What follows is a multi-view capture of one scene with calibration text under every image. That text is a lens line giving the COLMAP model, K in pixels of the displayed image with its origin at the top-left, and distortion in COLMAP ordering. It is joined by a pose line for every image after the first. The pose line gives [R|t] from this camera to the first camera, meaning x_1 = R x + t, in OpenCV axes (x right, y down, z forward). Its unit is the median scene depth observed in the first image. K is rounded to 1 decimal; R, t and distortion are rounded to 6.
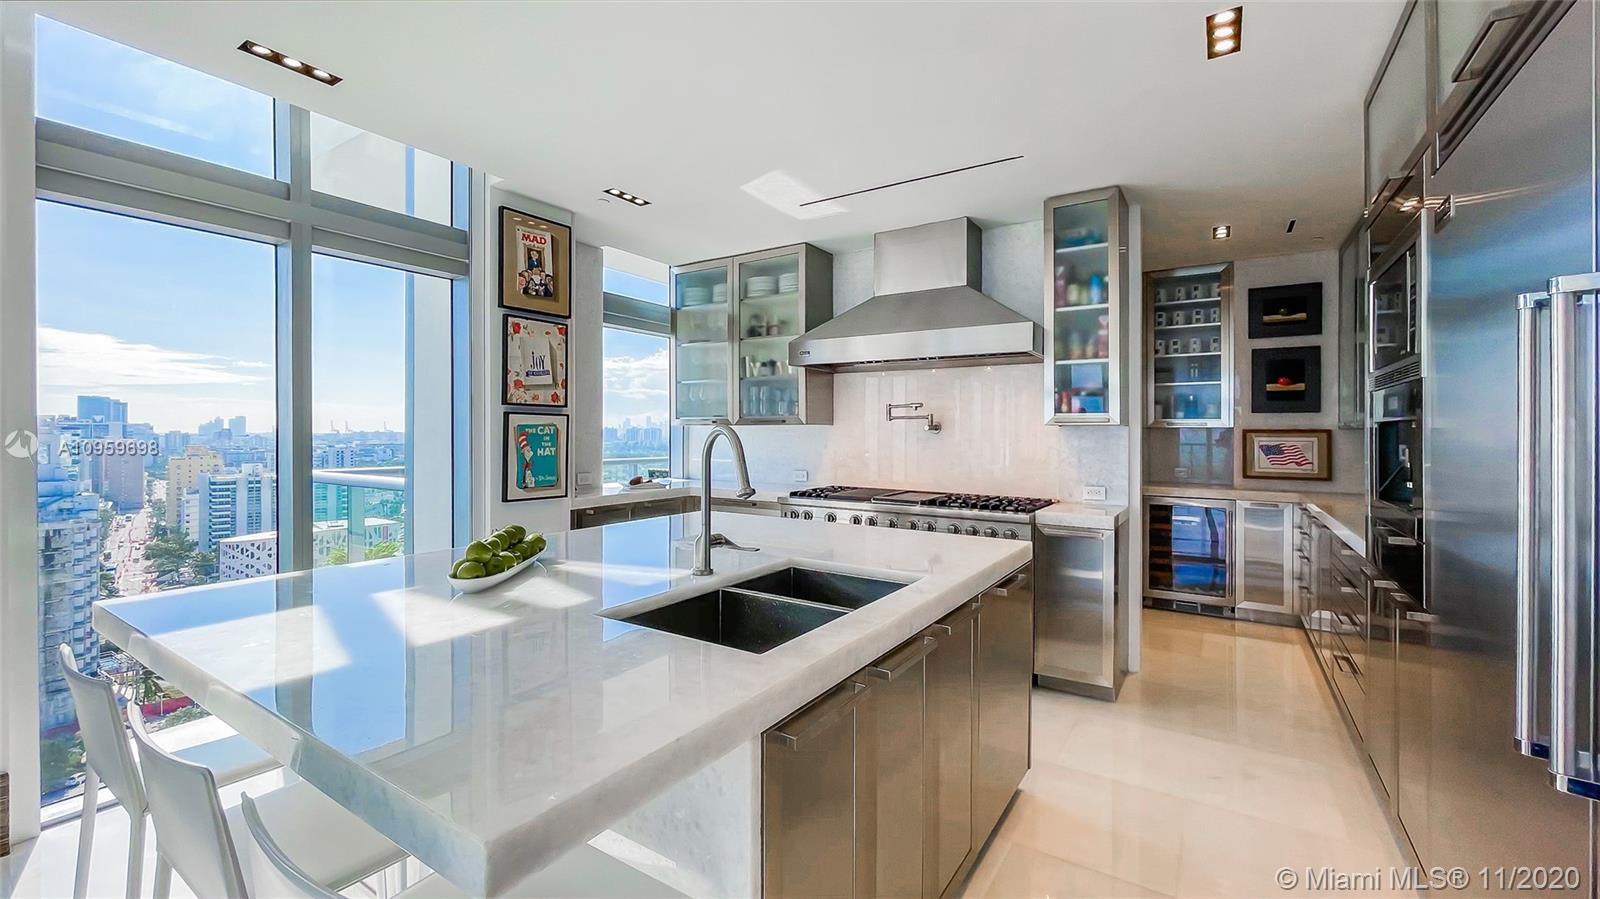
lens RADIAL K [[655.6, 0, 802.4], [0, 655.6, 433.0], [0, 0, 1]] dist [-0.006440, -0.000104]
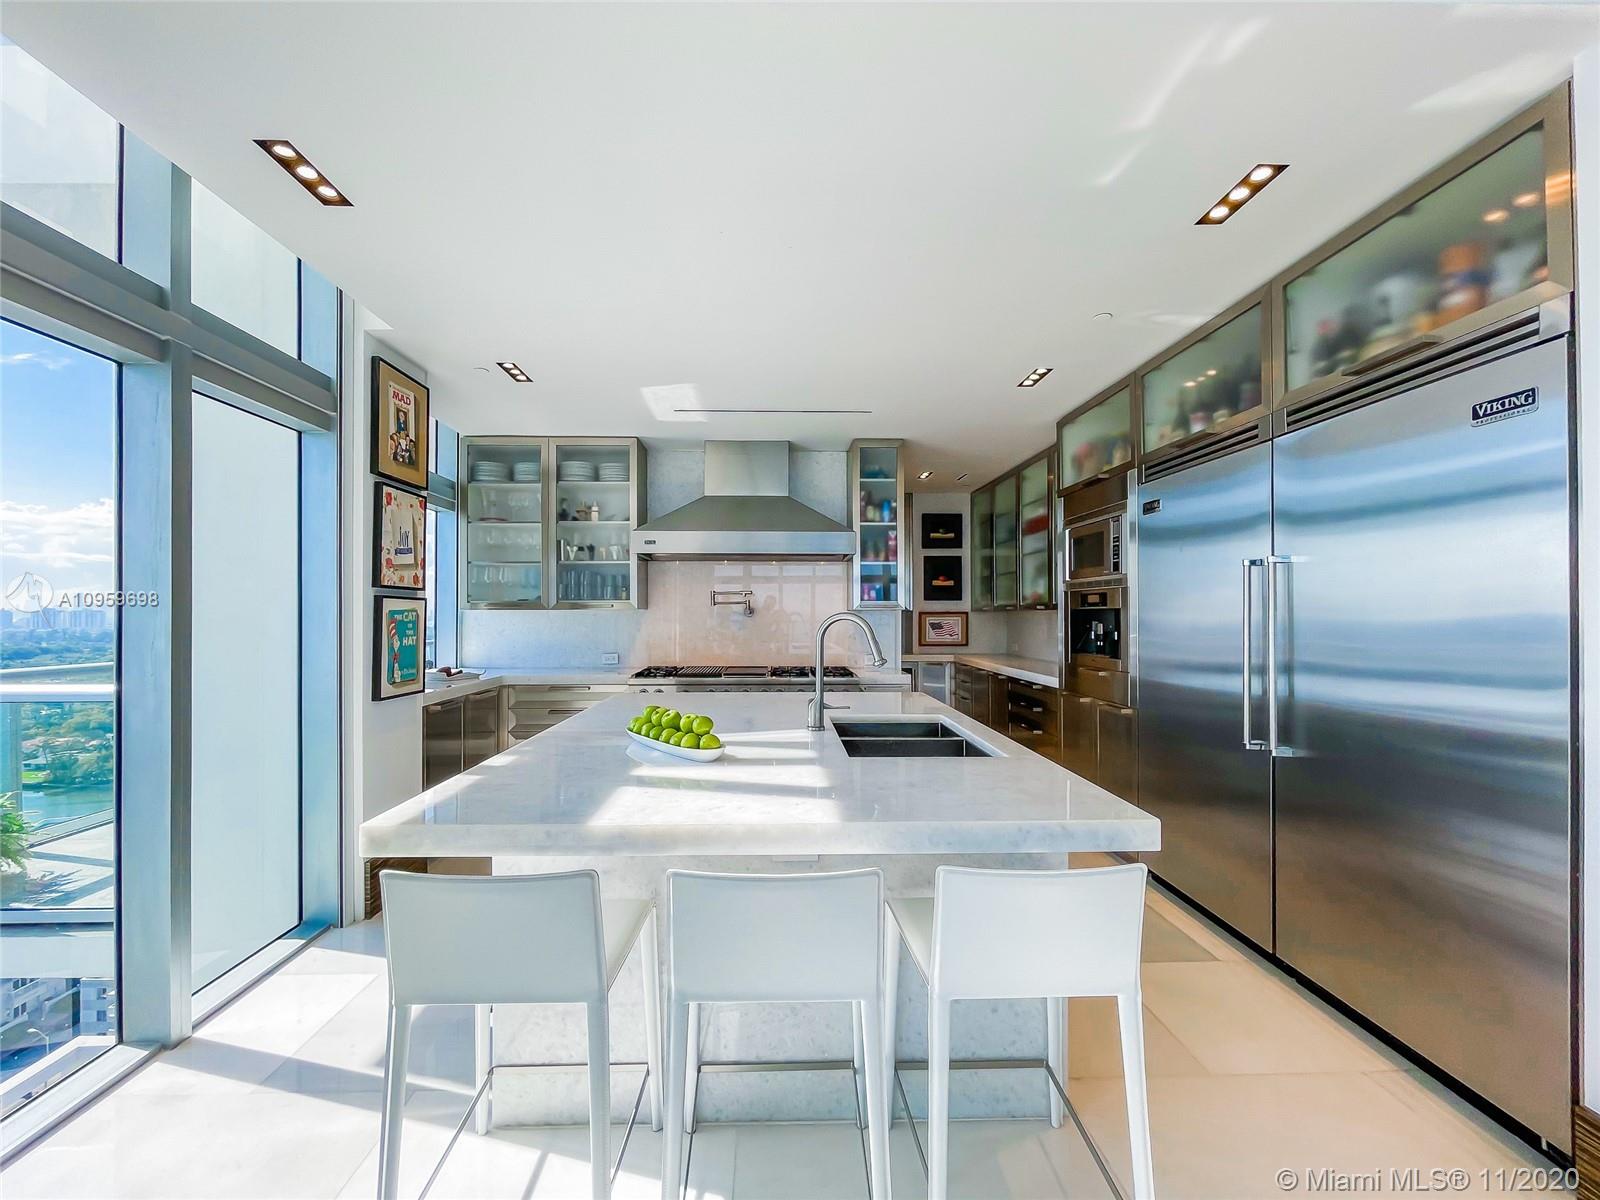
lens RADIAL K [[650.7, 0, 795.5], [0, 650.7, 605.0], [0, 0, 1]] dist [0.000332, -0.000141]
pose [[0.821145, 0.002589, 0.570713, -0.468343], [0.005072, 0.999917, -0.011834, -0.006573], [-0.570697, 0.012612, 0.821064, -0.011709]]
